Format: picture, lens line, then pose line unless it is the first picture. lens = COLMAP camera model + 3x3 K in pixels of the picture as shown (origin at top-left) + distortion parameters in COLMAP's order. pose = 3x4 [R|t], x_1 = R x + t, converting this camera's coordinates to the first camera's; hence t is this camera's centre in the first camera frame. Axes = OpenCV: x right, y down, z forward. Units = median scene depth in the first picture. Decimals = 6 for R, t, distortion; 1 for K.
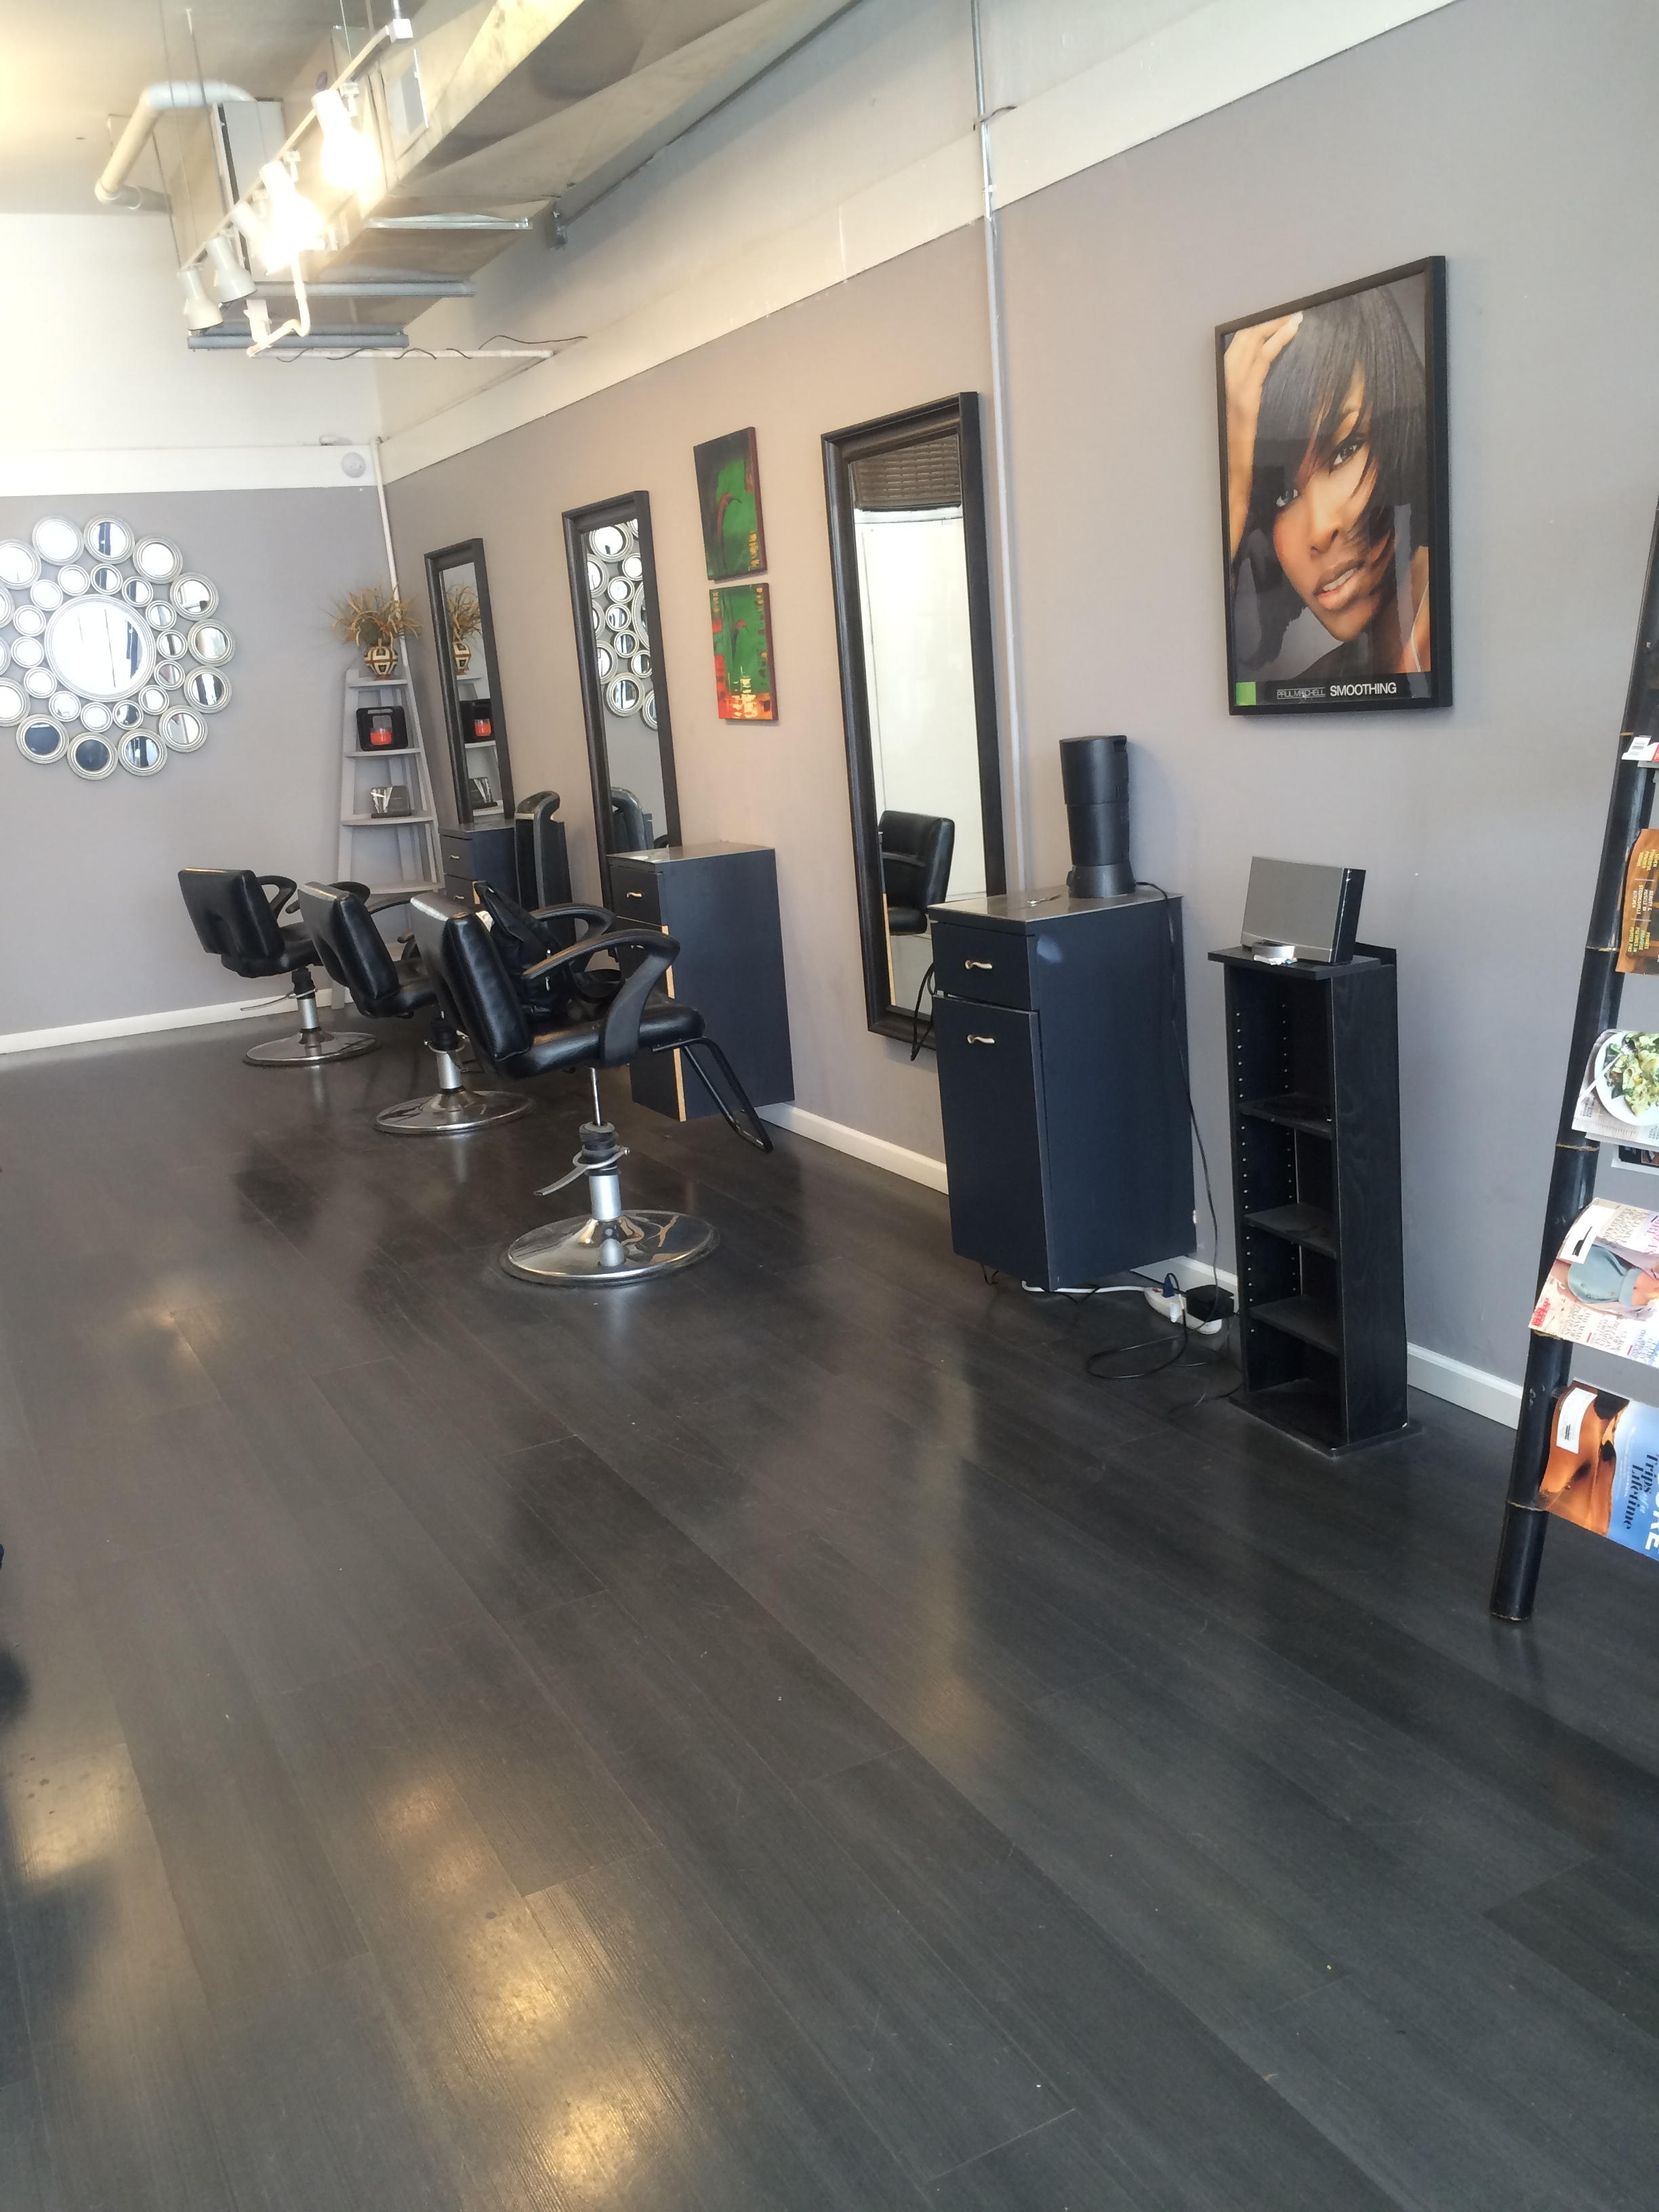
lens RADIAL K [[1904.0, 0, 829.1], [0, 1904.0, 1113.1], [0, 0, 1]] dist [0.088111, -0.124875]
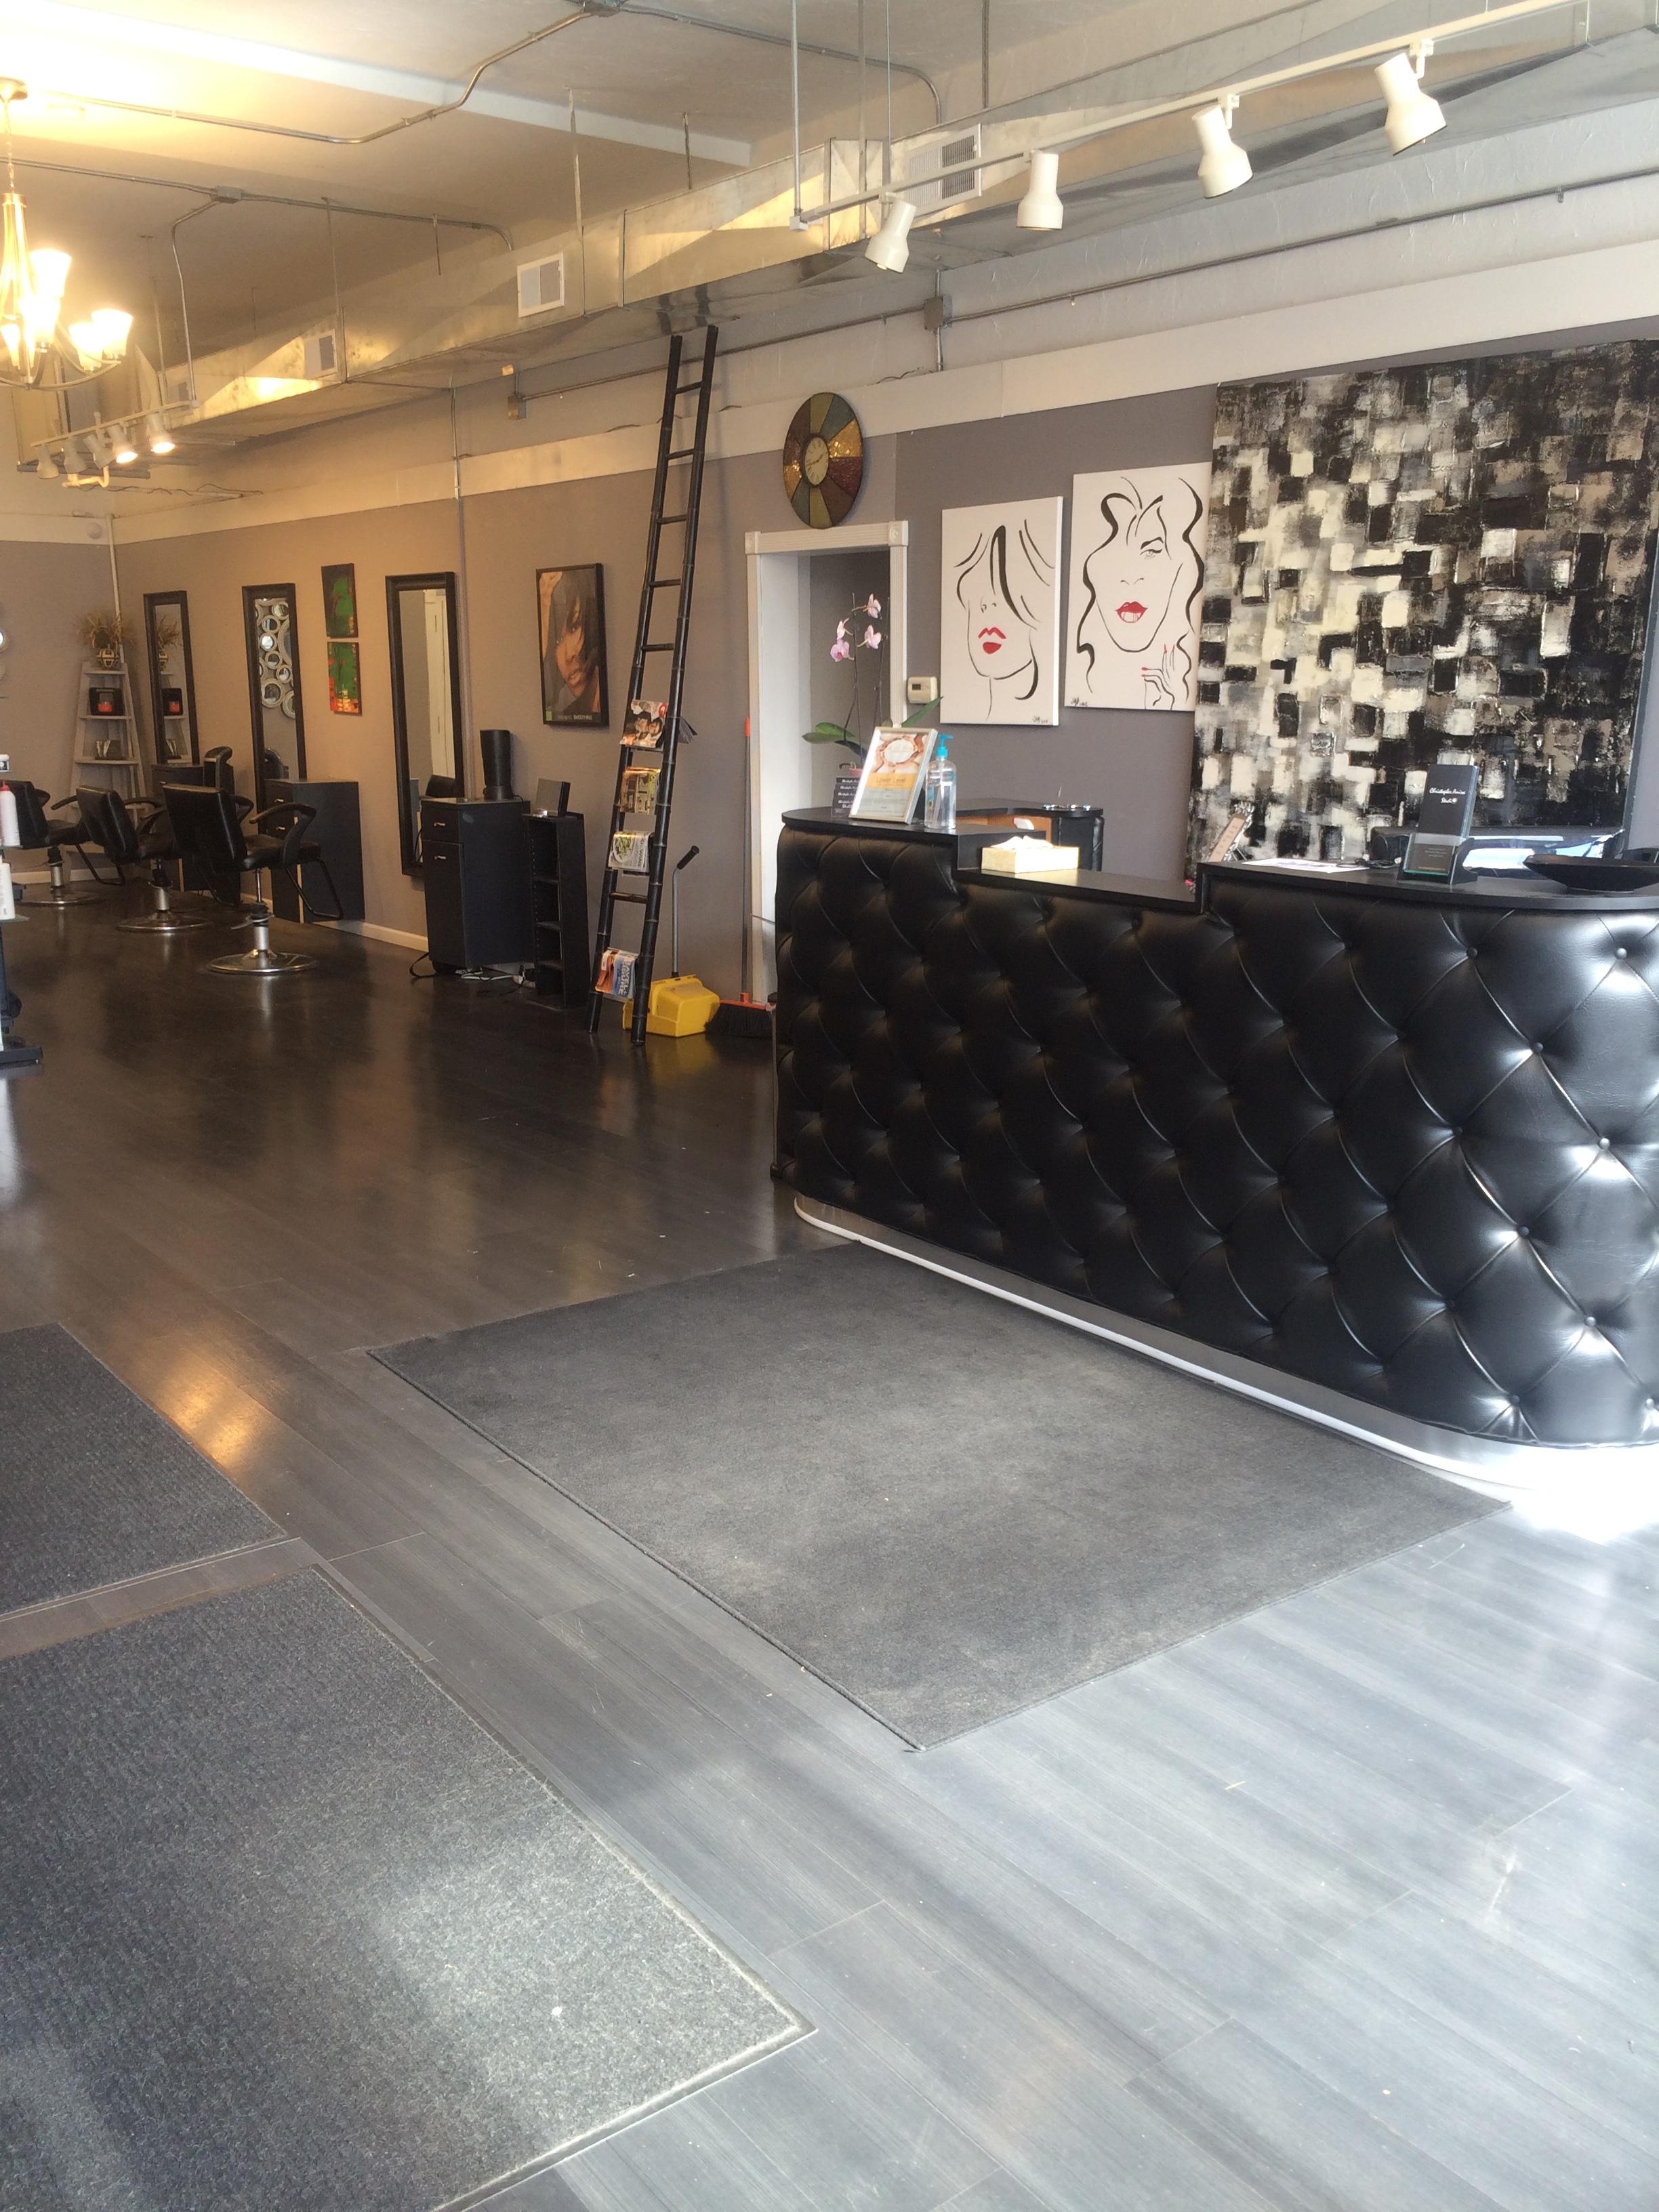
lens RADIAL K [[1904.0, 0, 839.1], [0, 1904.0, 1103.6], [0, 0, 1]] dist [0.088111, -0.124875]
pose [[0.979579, 0.039048, 0.197232, 0.076321], [-0.035035, 0.999103, -0.023800, 0.209983], [-0.197985, 0.016404, 0.980068, -0.954553]]
